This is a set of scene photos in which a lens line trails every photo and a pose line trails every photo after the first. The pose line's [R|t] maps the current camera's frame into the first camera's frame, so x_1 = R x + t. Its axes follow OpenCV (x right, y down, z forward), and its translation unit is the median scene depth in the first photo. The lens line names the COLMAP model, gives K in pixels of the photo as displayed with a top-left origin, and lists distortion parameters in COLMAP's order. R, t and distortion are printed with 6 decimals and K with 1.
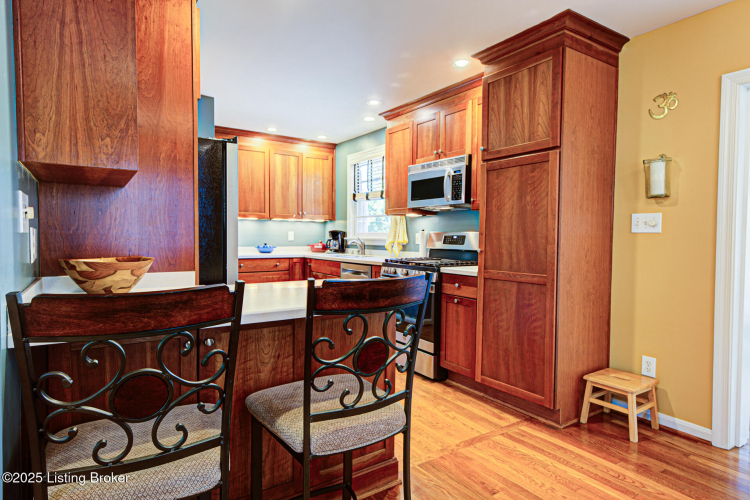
lens RADIAL K [[425.4, 0, 373.2], [0, 425.4, 249.8], [0, 0, 1]] dist [0.002834, 0.003380]
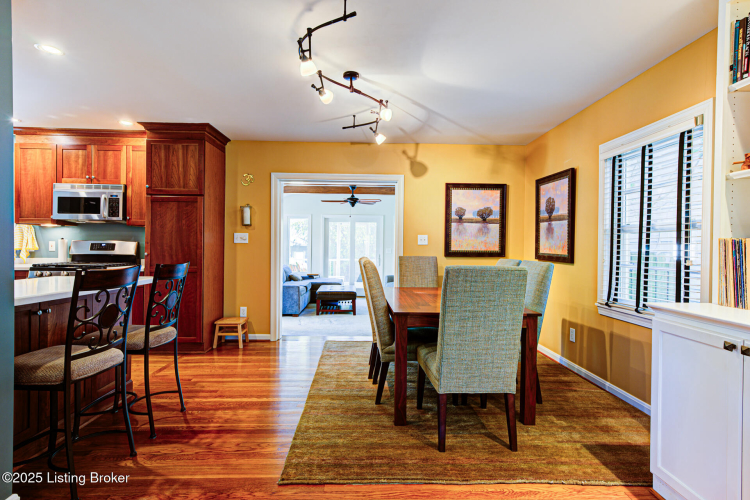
lens RADIAL K [[390.7, 0, 371.7], [0, 390.7, 251.8], [0, 0, 1]] dist [0.018252, 0.000171]
pose [[0.535115, -0.010148, 0.844719, -0.363377], [0.022648, 0.999741, -0.002337, 0.011886], [-0.844476, 0.020381, 0.535206, -0.301854]]
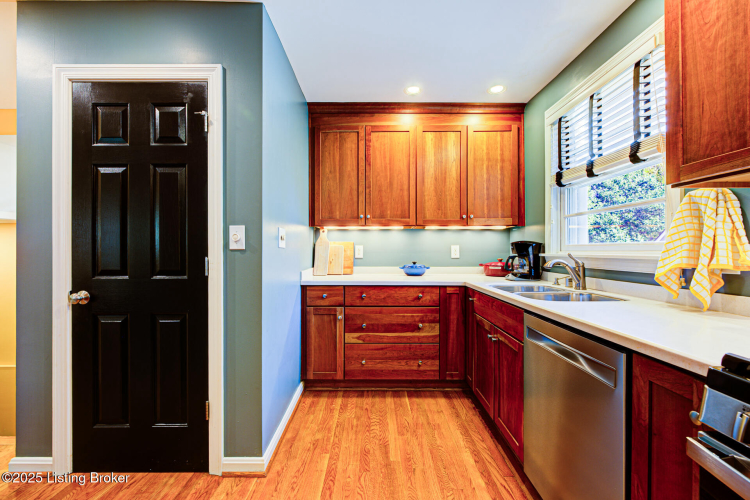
lens RADIAL K [[306.2, 0, 375.3], [0, 306.2, 249.0], [0, 0, 1]] dist [-0.002311, -0.000124]
pose [[0.831822, -0.010975, -0.554934, -0.032560], [-0.011167, 0.999271, -0.036501, -0.023943], [0.554930, 0.036559, 0.831093, 0.744488]]
